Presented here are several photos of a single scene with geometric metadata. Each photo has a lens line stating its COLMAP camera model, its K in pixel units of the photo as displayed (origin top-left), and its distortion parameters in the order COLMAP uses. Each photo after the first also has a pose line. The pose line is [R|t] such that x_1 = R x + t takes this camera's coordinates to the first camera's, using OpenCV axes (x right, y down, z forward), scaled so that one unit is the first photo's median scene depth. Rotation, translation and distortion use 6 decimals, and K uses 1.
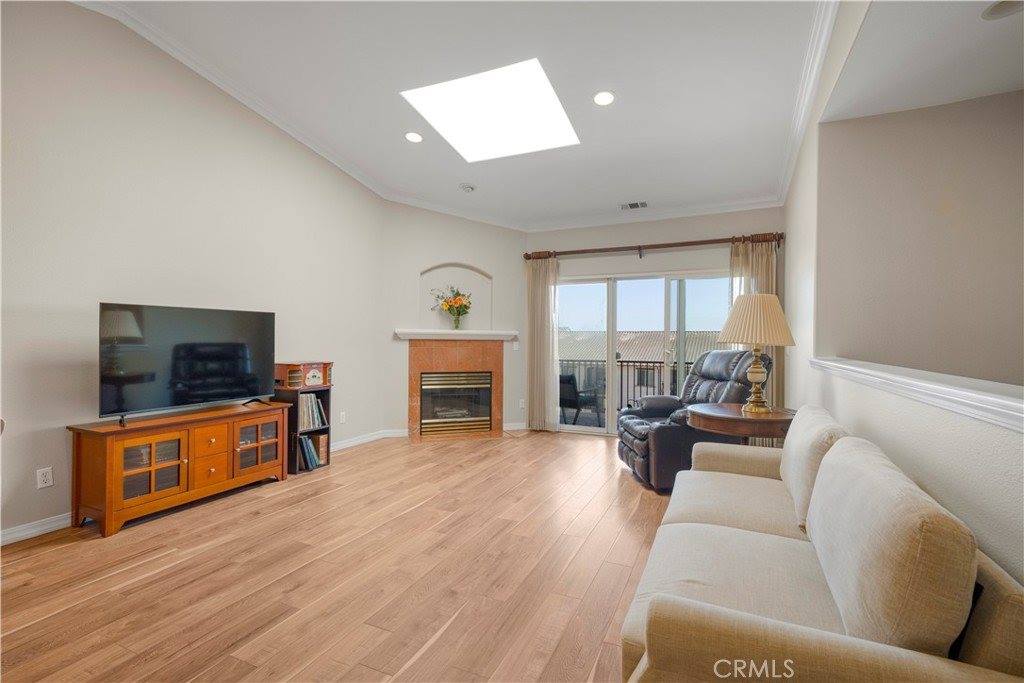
lens RADIAL K [[471.8, 0, 518.7], [0, 471.8, 339.6], [0, 0, 1]] dist [-0.000256, -0.000197]
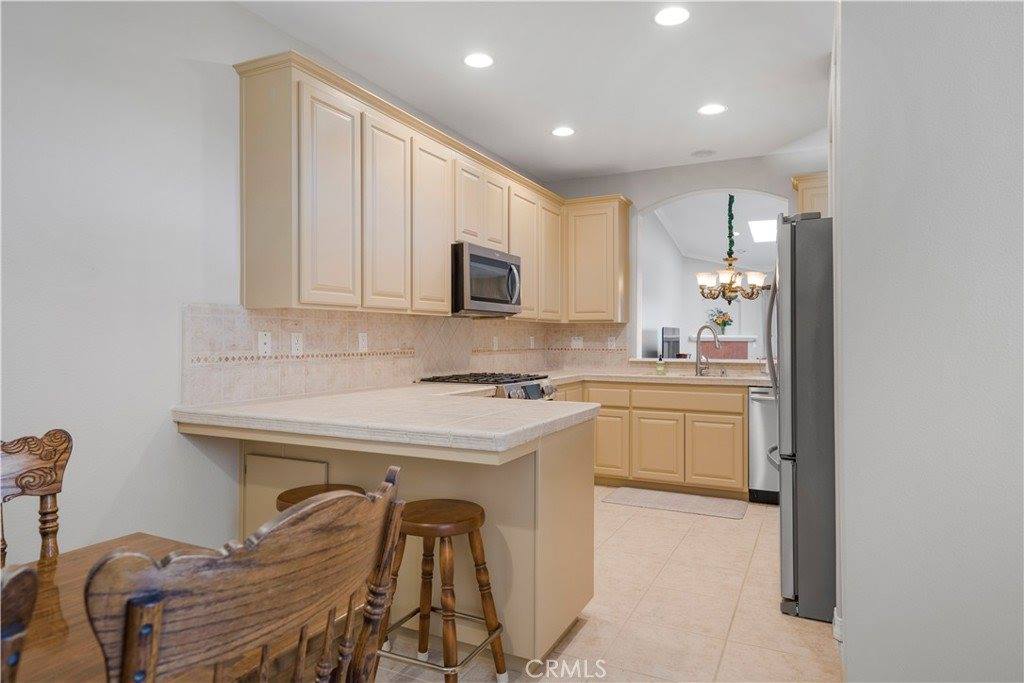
lens RADIAL K [[625.3, 0, 512.0], [0, 625.3, 340.3], [0, 0, 1]] dist [0.004666, 0.000471]
pose [[0.999300, -0.002133, -0.037346, -0.796095], [0.002032, 0.999994, -0.002742, 0.001284], [0.037352, 0.002664, 0.999299, -1.195648]]
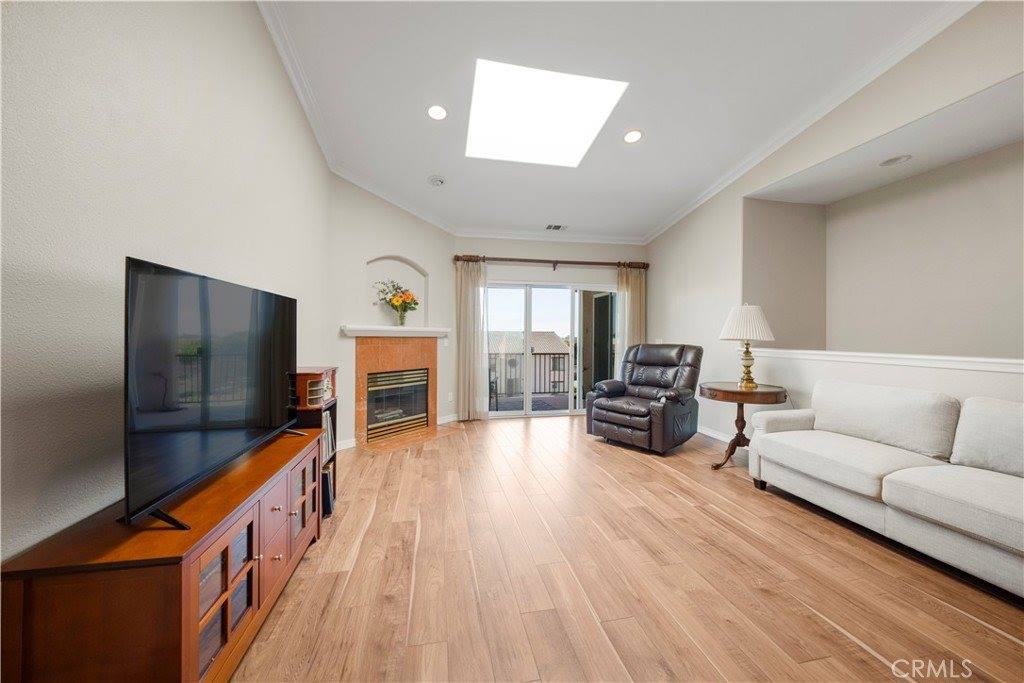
lens RADIAL K [[373.8, 0, 507.5], [0, 373.8, 335.9], [0, 0, 1]] dist [-0.009688, 0.000226]
pose [[0.811383, -0.001993, 0.584511, -0.413910], [0.000597, 0.999996, 0.002580, -0.003253], [-0.584514, -0.001745, 0.811382, 0.270642]]
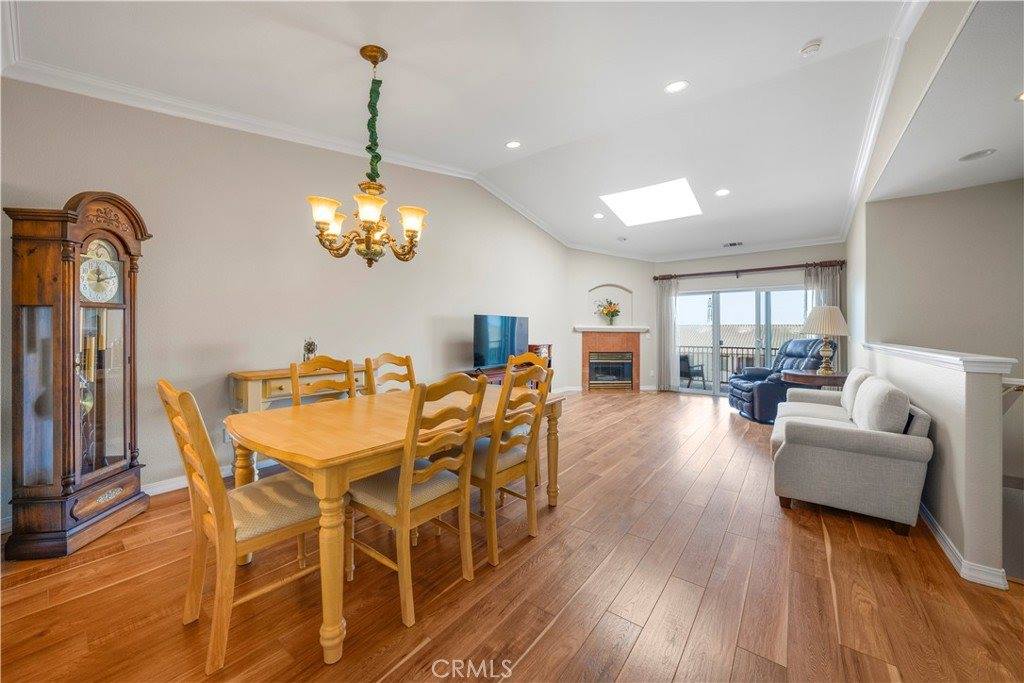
lens RADIAL K [[373.8, 0, 520.7], [0, 373.8, 322.9], [0, 0, 1]] dist [-0.009688, 0.000226]
pose [[0.975784, -0.004430, -0.218691, -0.158851], [-0.000933, 0.999702, -0.024413, 0.001303], [0.218734, 0.024026, 0.975489, -0.314939]]
